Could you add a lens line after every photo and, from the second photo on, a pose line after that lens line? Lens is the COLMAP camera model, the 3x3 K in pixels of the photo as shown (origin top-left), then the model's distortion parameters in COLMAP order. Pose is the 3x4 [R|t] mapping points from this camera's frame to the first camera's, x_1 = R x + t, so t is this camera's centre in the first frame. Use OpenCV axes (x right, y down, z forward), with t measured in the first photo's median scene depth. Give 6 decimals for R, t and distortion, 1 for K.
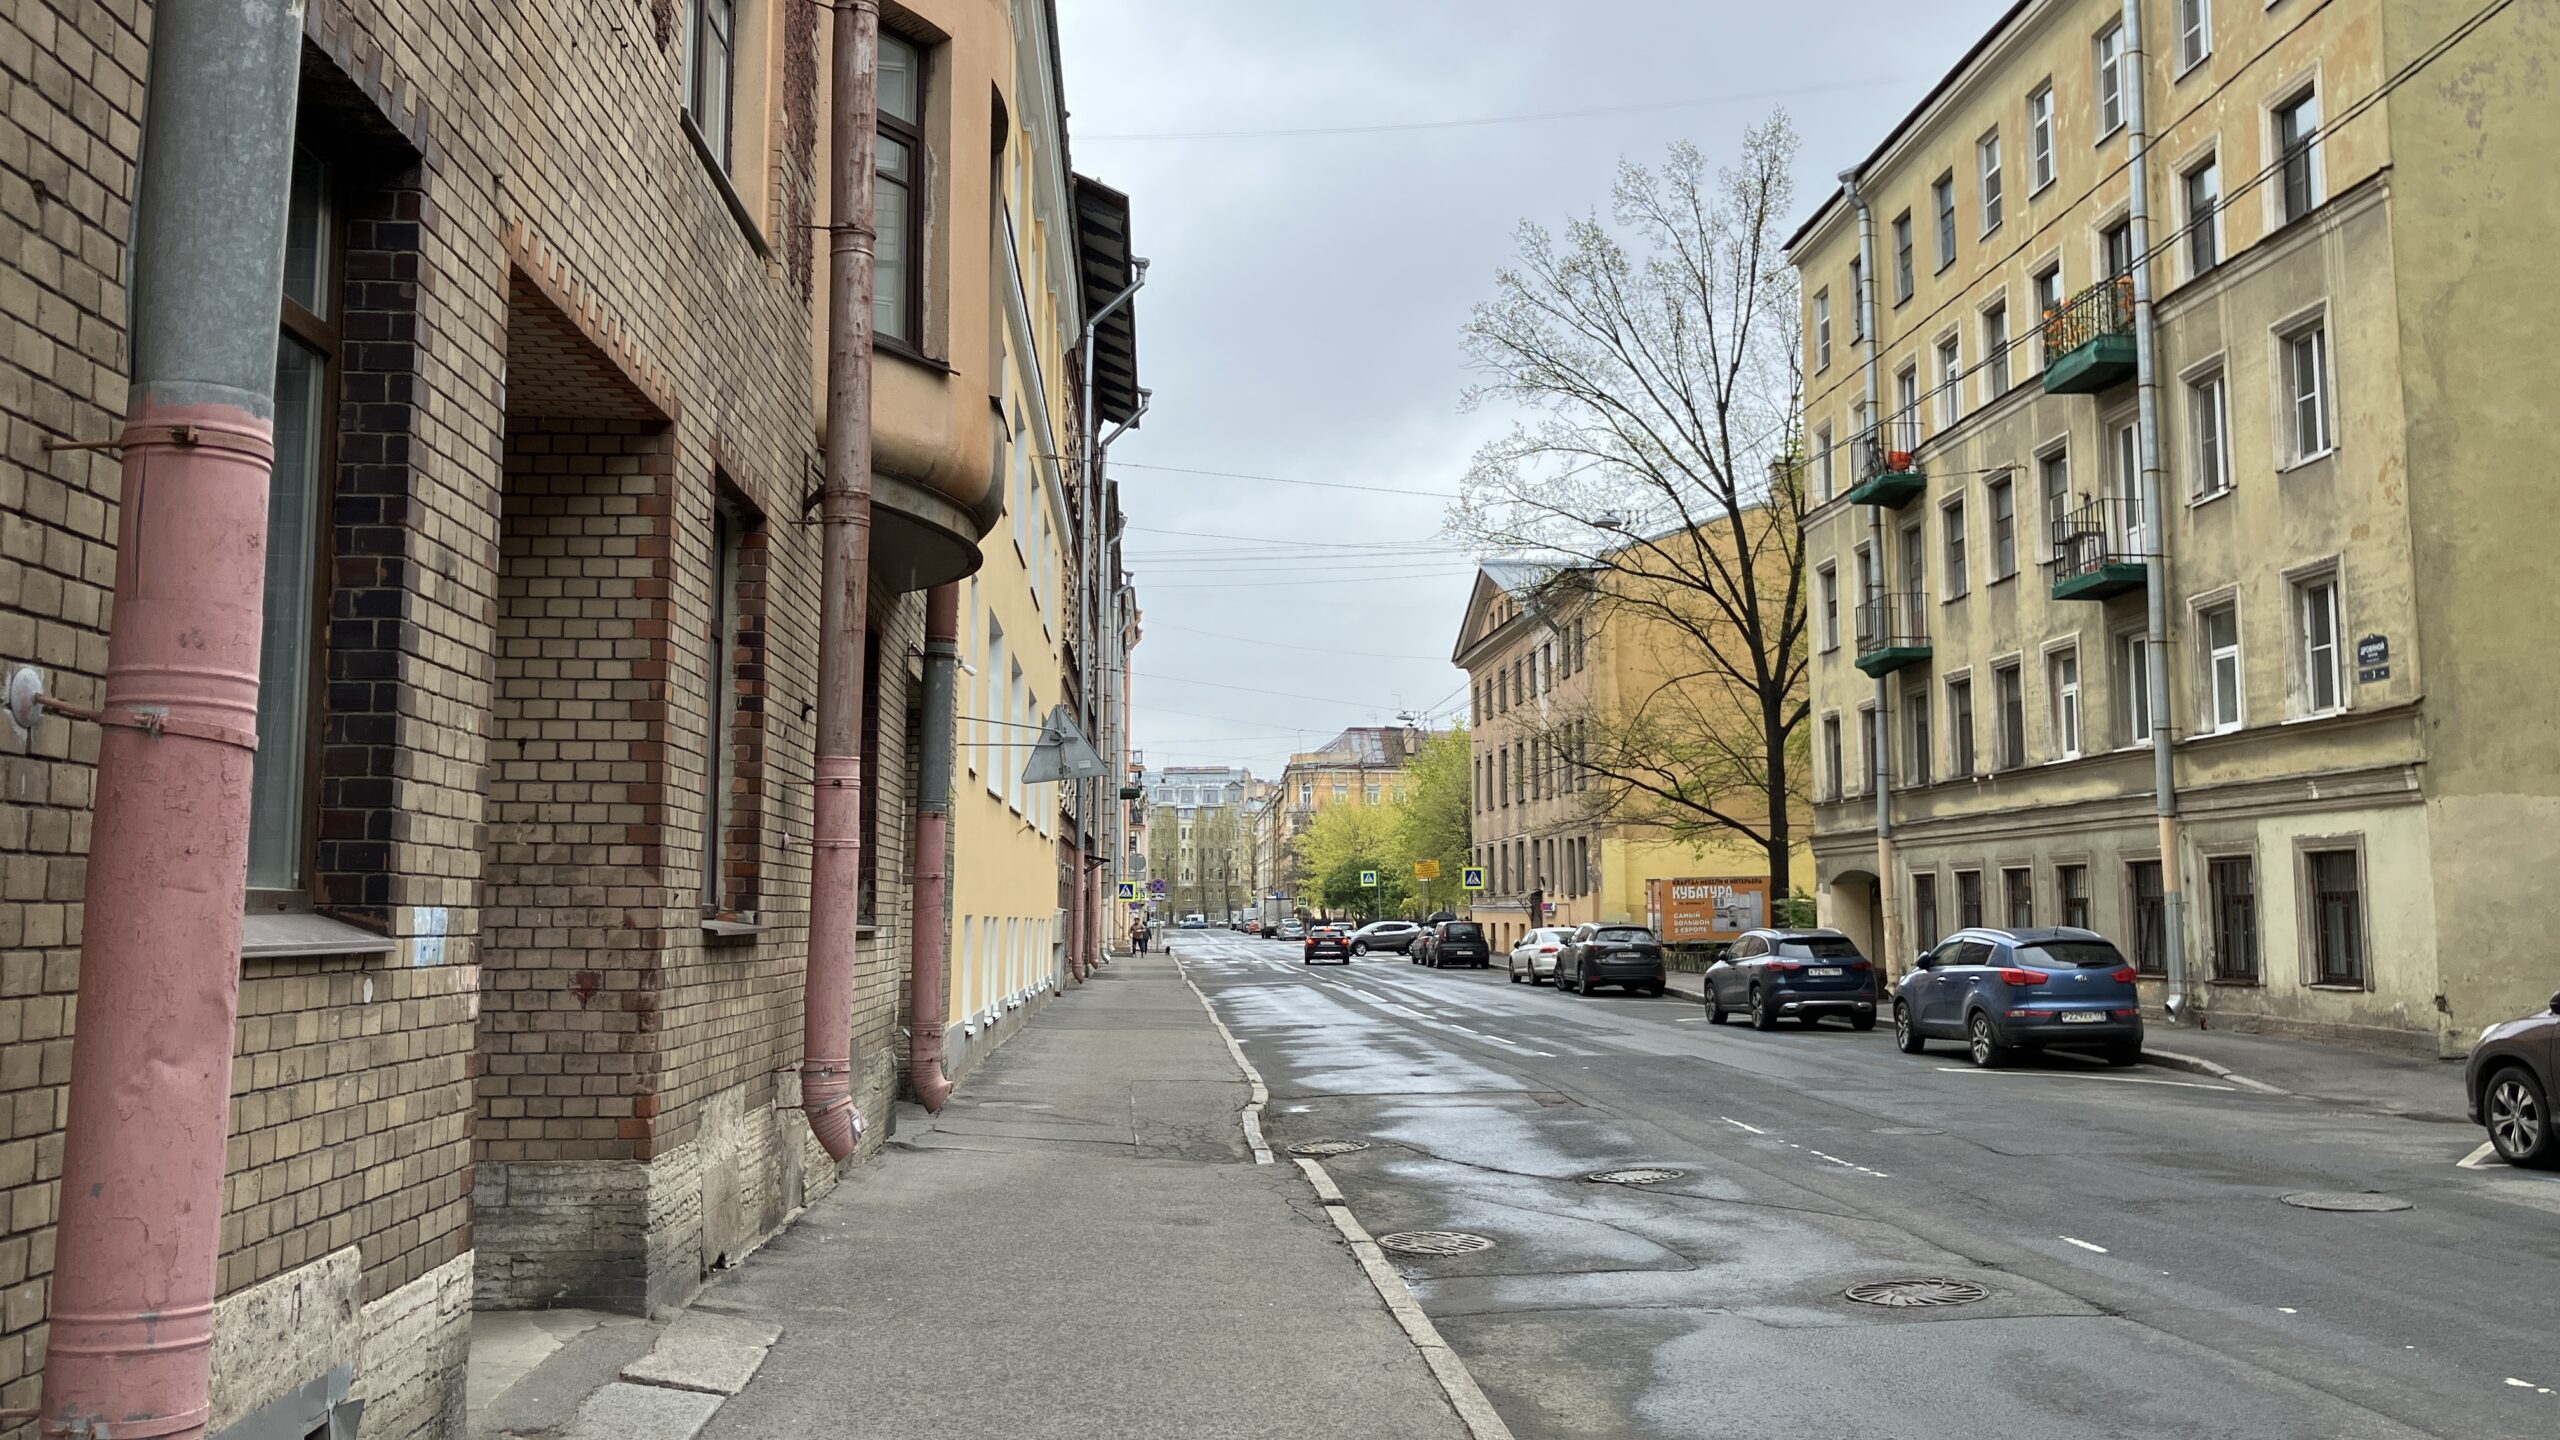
lens RADIAL K [[2074.0, 0, 1280.0], [0, 2074.0, 720.0], [0, 0, 1]] dist [0.000421, -0.005464]
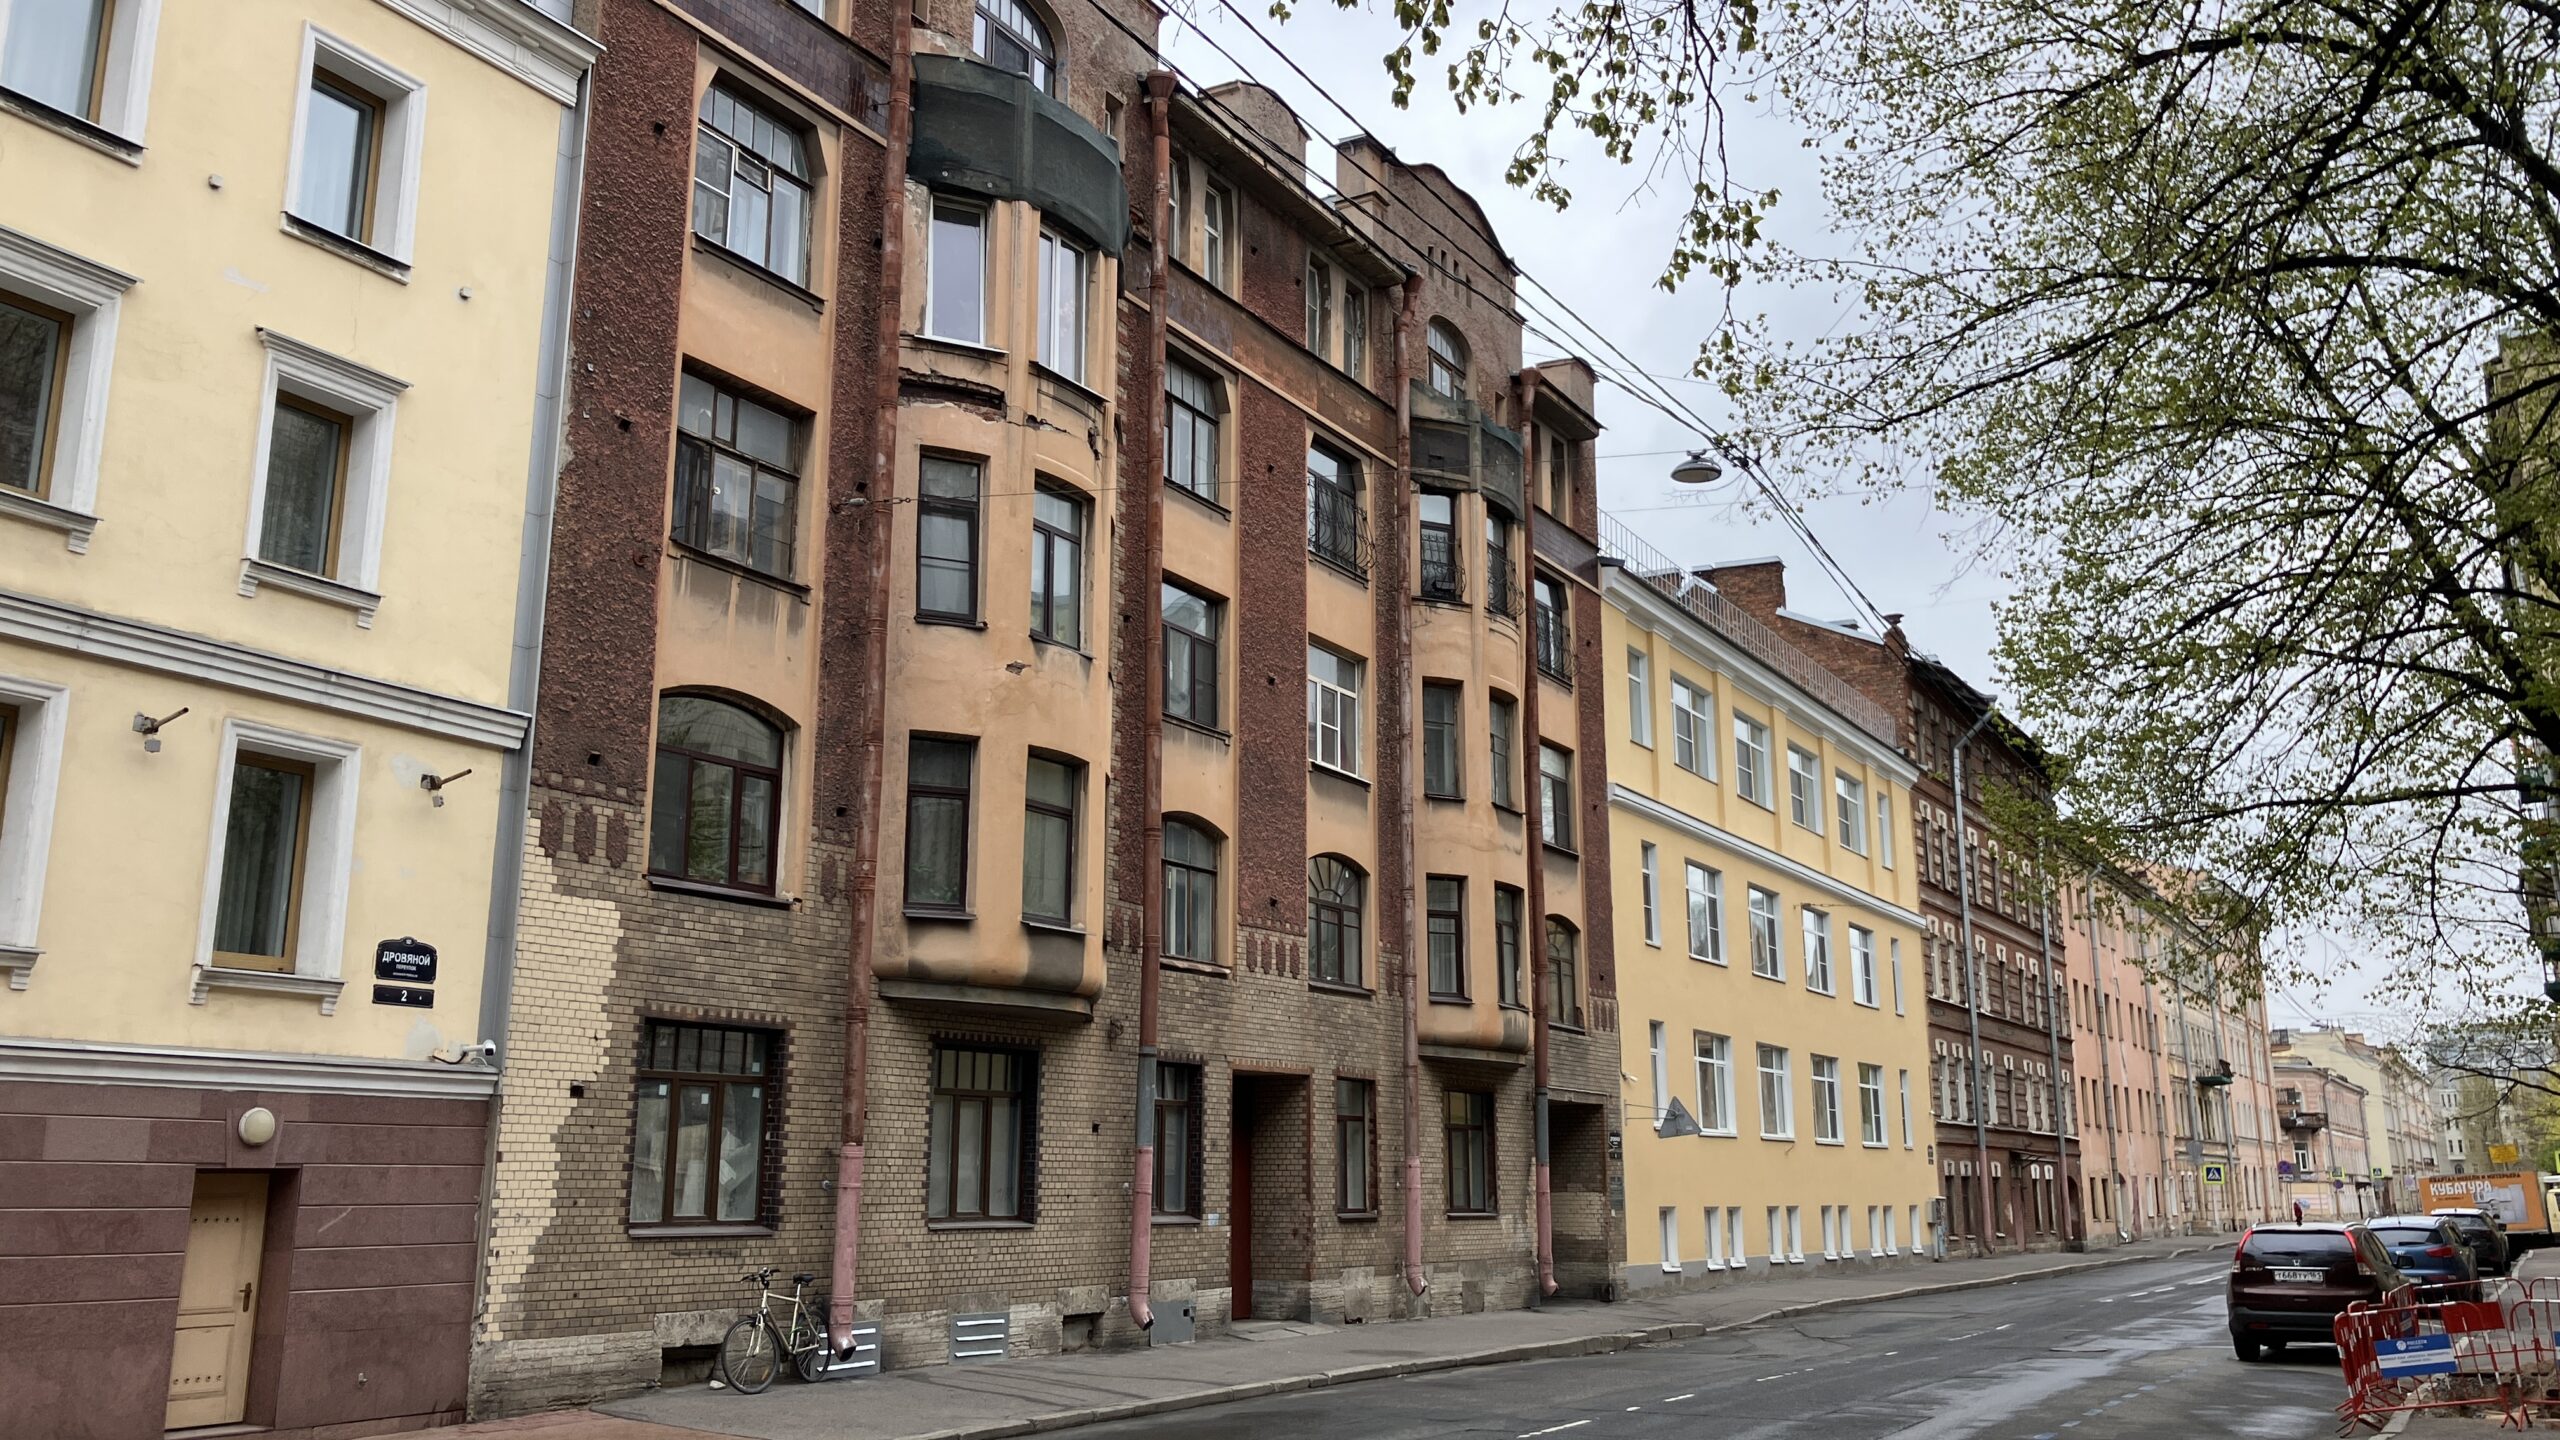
lens RADIAL K [[2050.9, 0, 1284.1], [0, 2050.9, 735.5], [0, 0, 1]] dist [0.082842, -0.345887]
pose [[0.825412, -0.129314, -0.549521, 1.773948], [0.060930, 0.988132, -0.141009, -0.230703], [0.561234, 0.082908, 0.823494, -2.101657]]
